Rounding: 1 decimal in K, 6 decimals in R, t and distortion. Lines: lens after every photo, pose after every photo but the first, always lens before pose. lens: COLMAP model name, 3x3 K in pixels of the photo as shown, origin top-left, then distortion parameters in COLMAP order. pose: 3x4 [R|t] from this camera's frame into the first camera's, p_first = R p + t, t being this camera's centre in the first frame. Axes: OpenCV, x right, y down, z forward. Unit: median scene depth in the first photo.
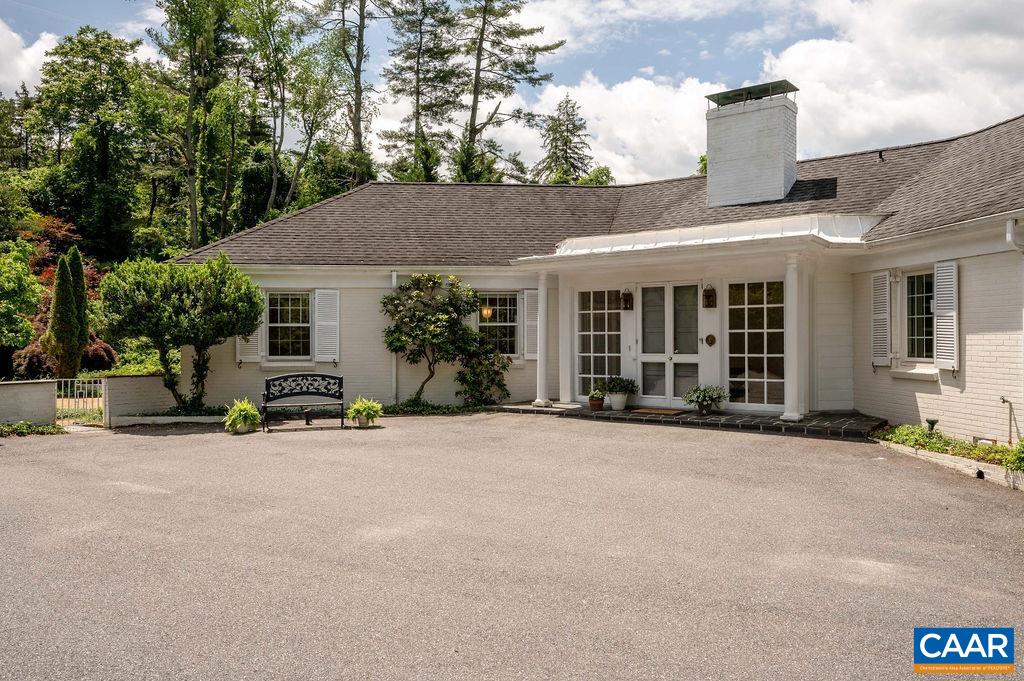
lens RADIAL K [[774.6, 0, 512.0], [0, 774.6, 340.5], [0, 0, 1]] dist [0.002015, 0.000930]
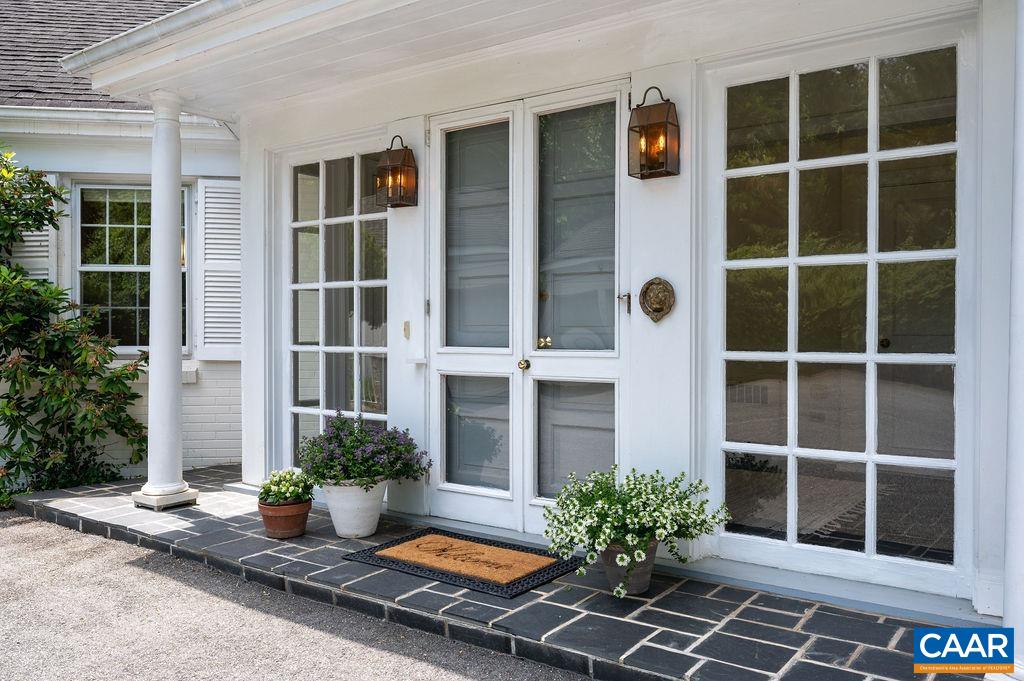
lens RADIAL K [[839.8, 0, 512.0], [0, 839.8, 340.5], [0, 0, 1]] dist [-0.002590, -0.001140]
pose [[0.999618, 0.006976, 0.026731, 0.142798], [-0.007246, 0.999924, 0.010023, 0.008258], [-0.026659, -0.010213, 0.999592, 0.512003]]
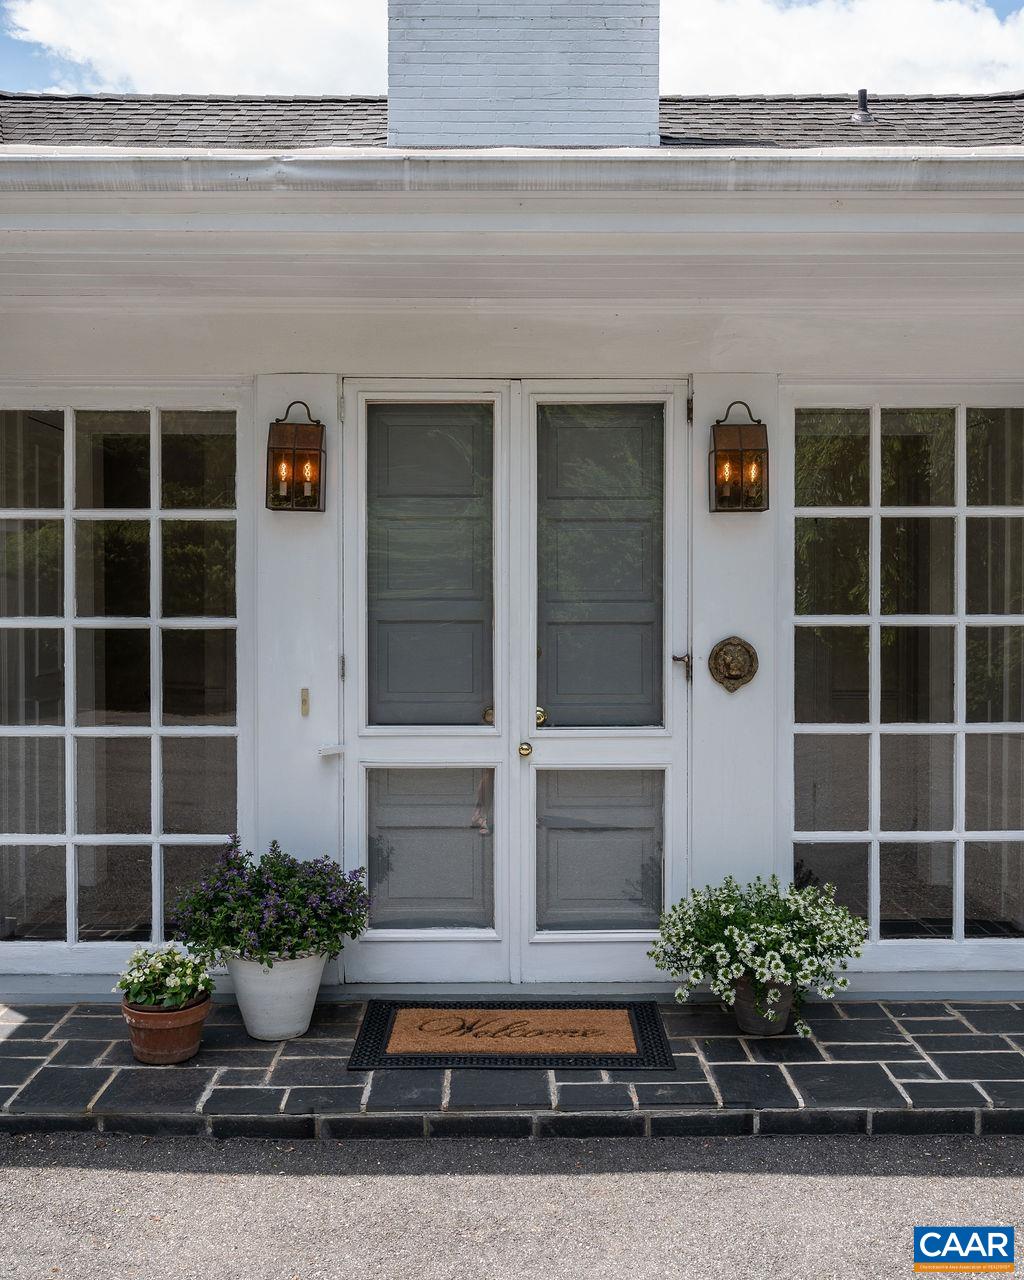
lens RADIAL K [[1344.6, 0, 513.2], [0, 1344.6, 618.8], [0, 0, 1]] dist [-0.001676, -0.007525]
pose [[0.783309, -0.002133, 0.621628, -0.016799], [-0.003494, 0.999963, 0.007834, -0.011005], [-0.621622, -0.008308, 0.783273, 0.536584]]
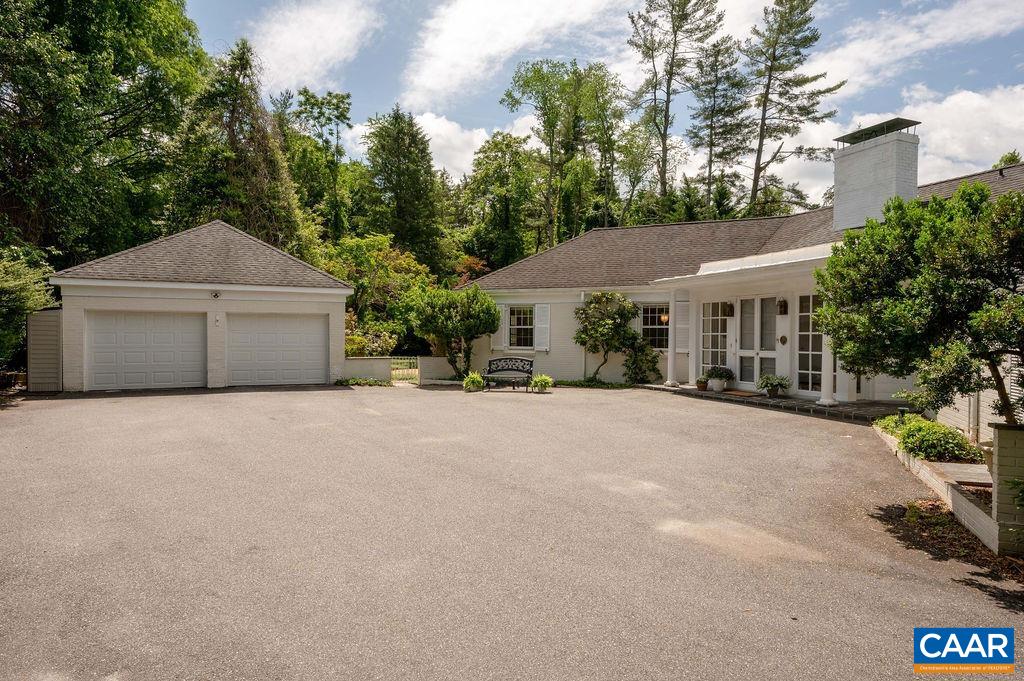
lens RADIAL K [[591.1, 0, 512.0], [0, 591.1, 340.5], [0, 0, 1]] dist [0.000115, -0.000678]
pose [[0.872351, 0.014425, -0.488667, 0.246366], [-0.011746, 0.999894, 0.008548, -0.002267], [0.488738, -0.001717, 0.872429, -0.051090]]
